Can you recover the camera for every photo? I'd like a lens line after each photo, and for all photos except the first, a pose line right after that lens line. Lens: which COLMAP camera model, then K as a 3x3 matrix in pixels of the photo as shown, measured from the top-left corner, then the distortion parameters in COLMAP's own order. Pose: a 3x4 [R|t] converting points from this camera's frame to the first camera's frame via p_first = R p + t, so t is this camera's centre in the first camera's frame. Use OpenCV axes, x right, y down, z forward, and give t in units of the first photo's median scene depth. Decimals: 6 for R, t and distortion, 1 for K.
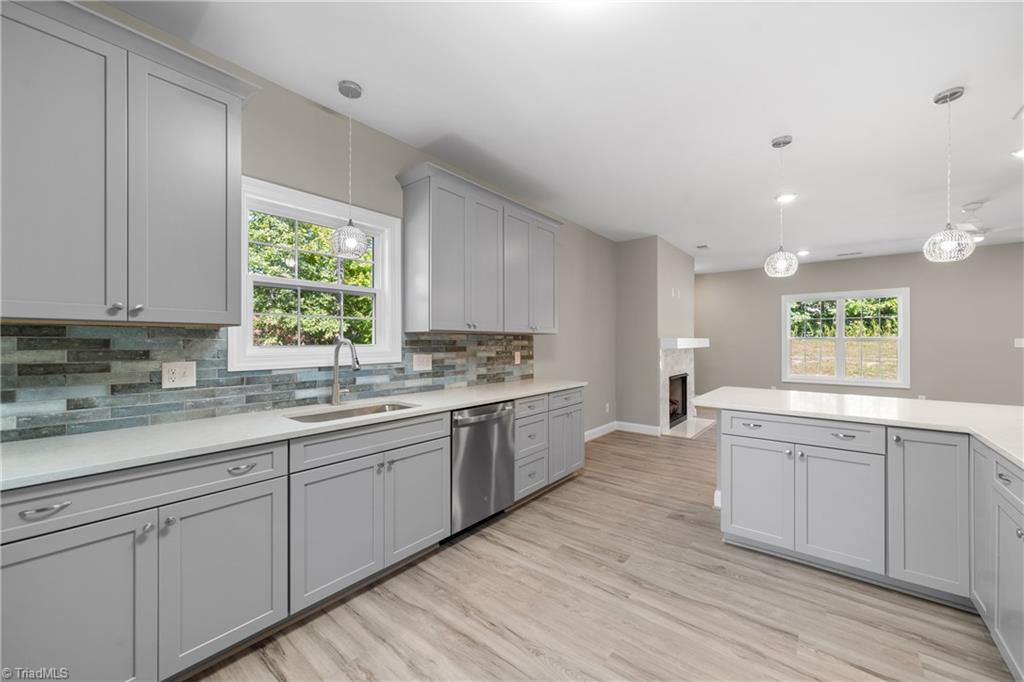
lens RADIAL K [[394.8, 0, 510.2], [0, 394.8, 337.7], [0, 0, 1]] dist [0.013334, 0.000456]
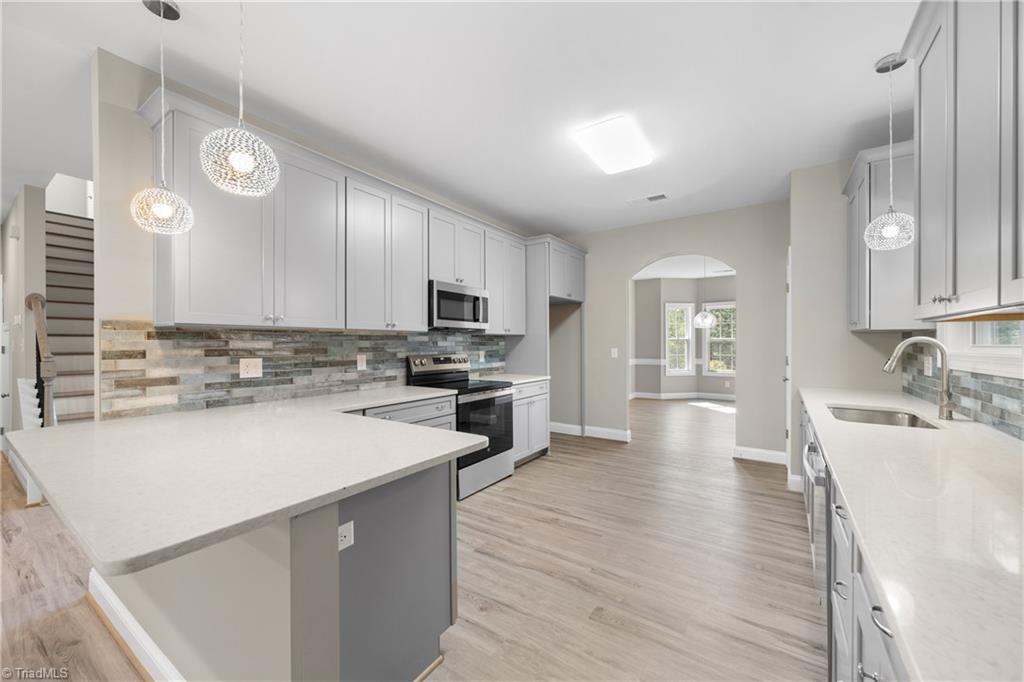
lens RADIAL K [[394.8, 0, 513.3], [0, 394.8, 344.9], [0, 0, 1]] dist [0.013334, 0.000456]
pose [[-0.995923, 0.000456, -0.090202, 0.578069], [0.000745, 0.999995, -0.003174, 0.022929], [0.090201, -0.003229, -0.995918, 1.962636]]
